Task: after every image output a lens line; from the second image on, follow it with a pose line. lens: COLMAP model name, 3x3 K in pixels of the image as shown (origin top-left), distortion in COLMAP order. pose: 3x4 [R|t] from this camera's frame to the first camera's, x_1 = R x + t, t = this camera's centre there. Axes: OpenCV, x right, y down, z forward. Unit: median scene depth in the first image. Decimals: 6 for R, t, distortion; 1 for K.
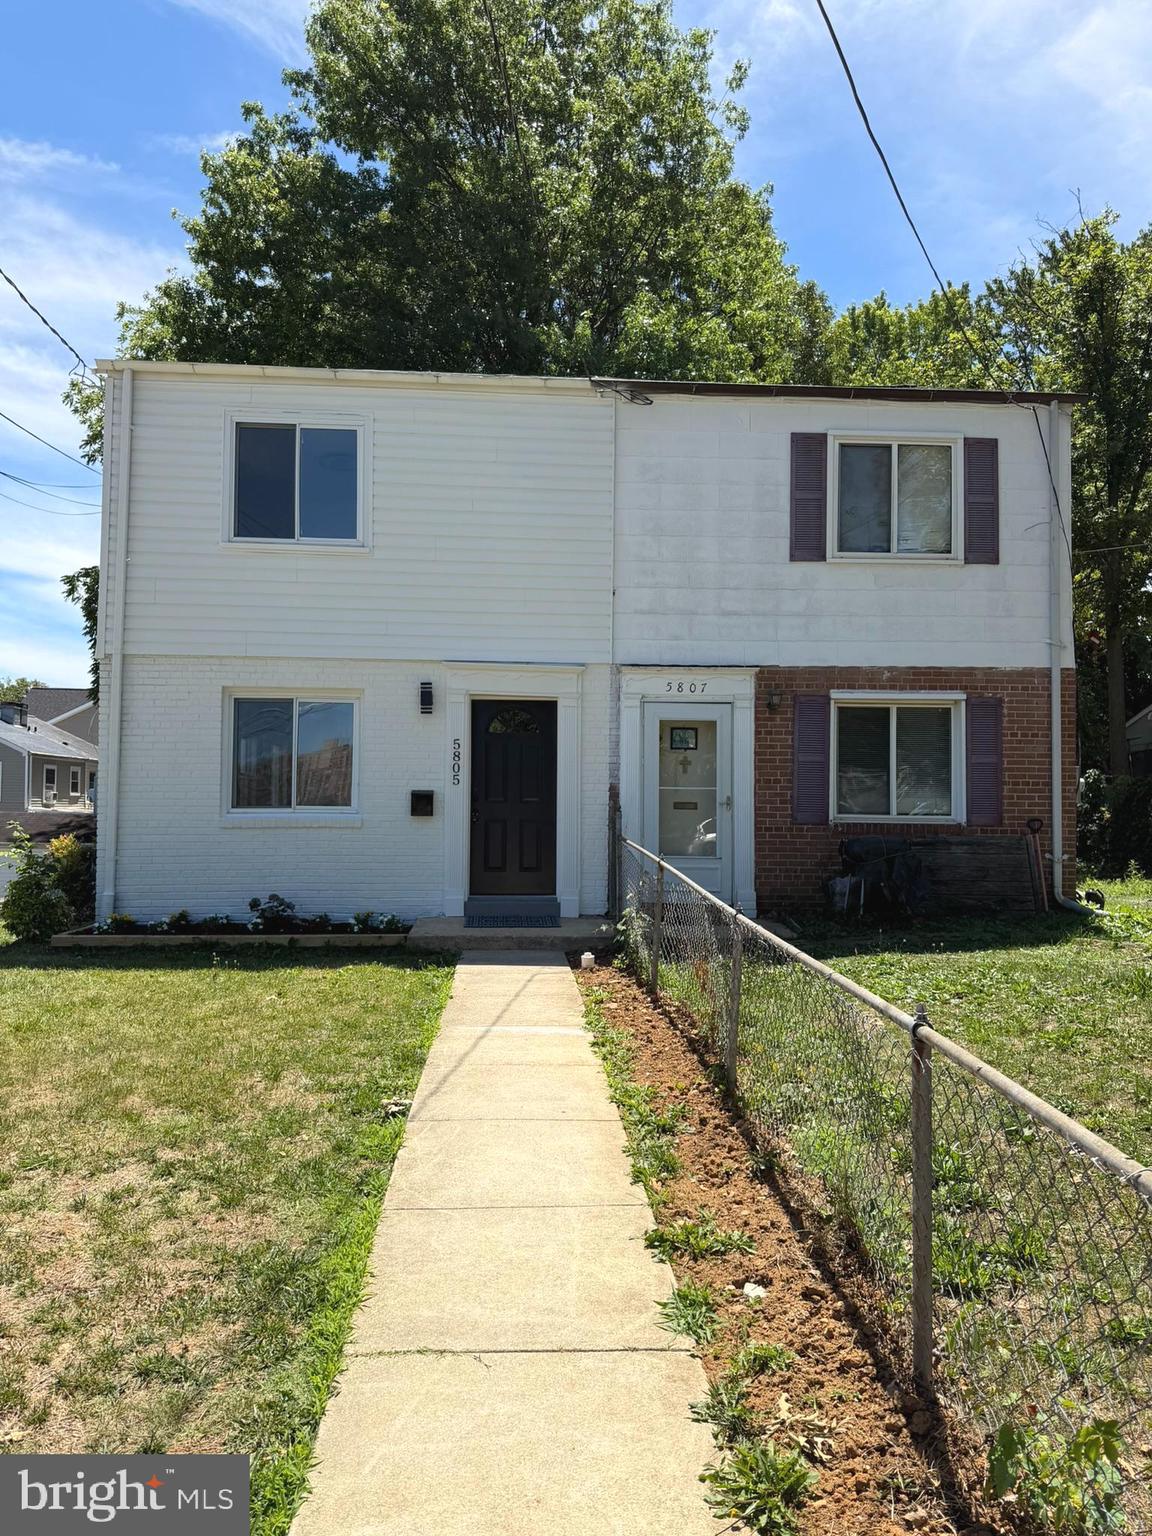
lens RADIAL K [[1092.1, 0, 576.0], [0, 1092.1, 768.0], [0, 0, 1]] dist [0.122541, -0.233600]
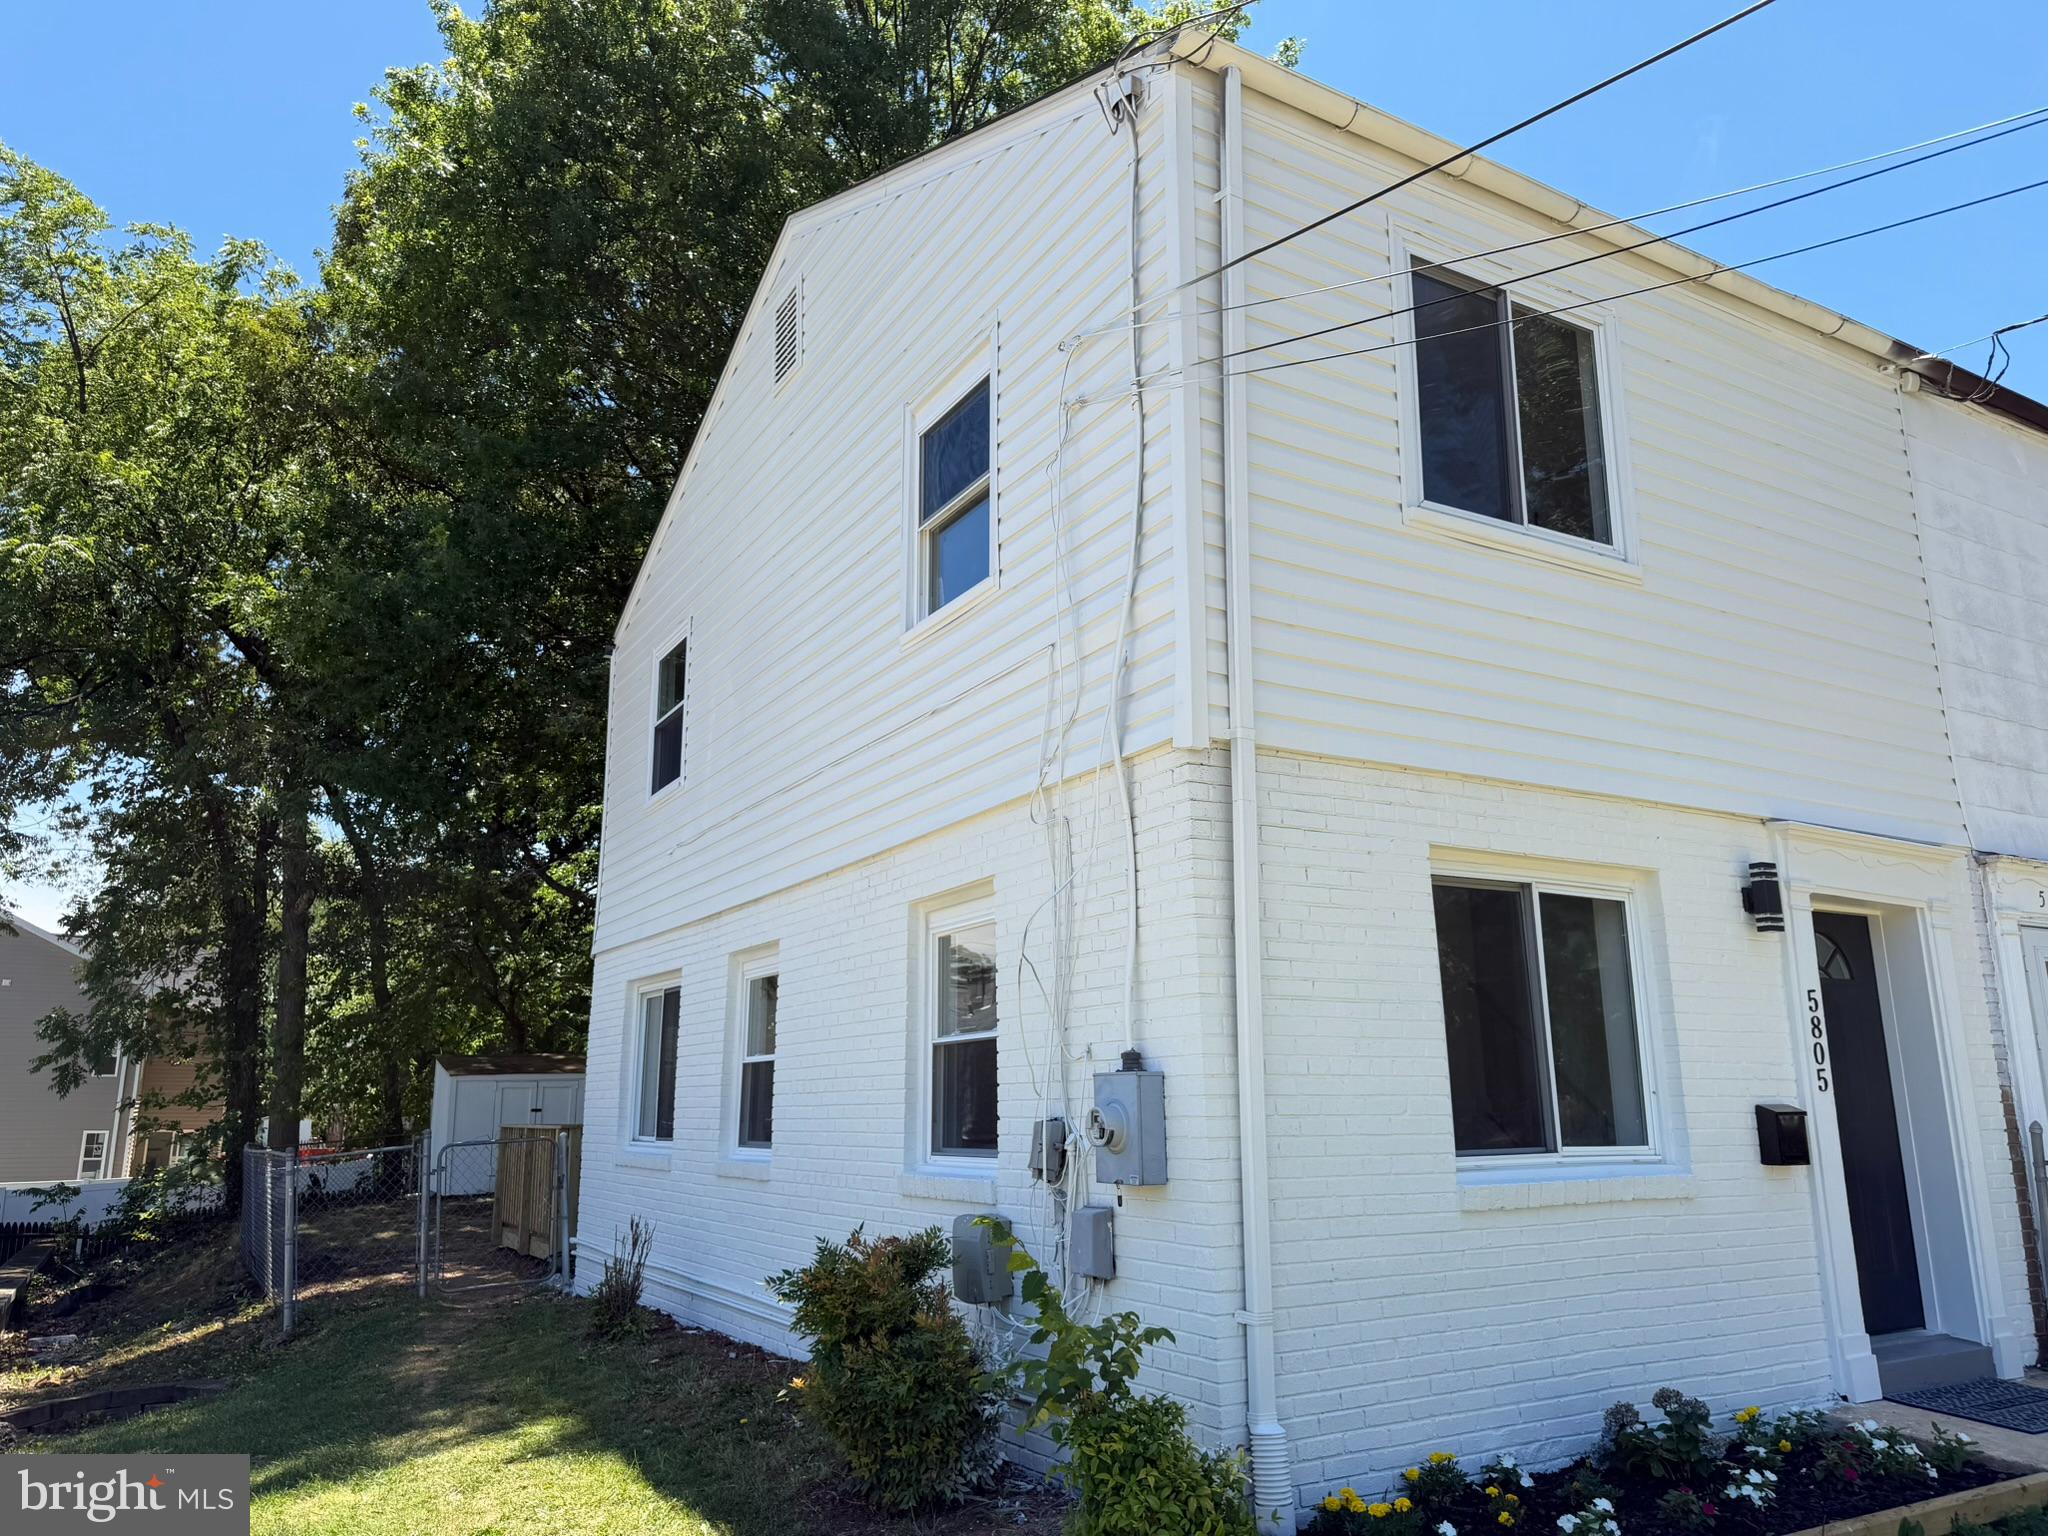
lens RADIAL K [[1458.8, 0, 1024.0], [0, 1458.8, 768.0], [0, 0, 1]] dist [-0.004913, -0.003379]
pose [[0.900642, 0.088198, 0.425518, -0.674551], [-0.008681, 0.982644, -0.185299, -0.001641], [-0.434476, 0.163194, 0.885776, 0.584820]]
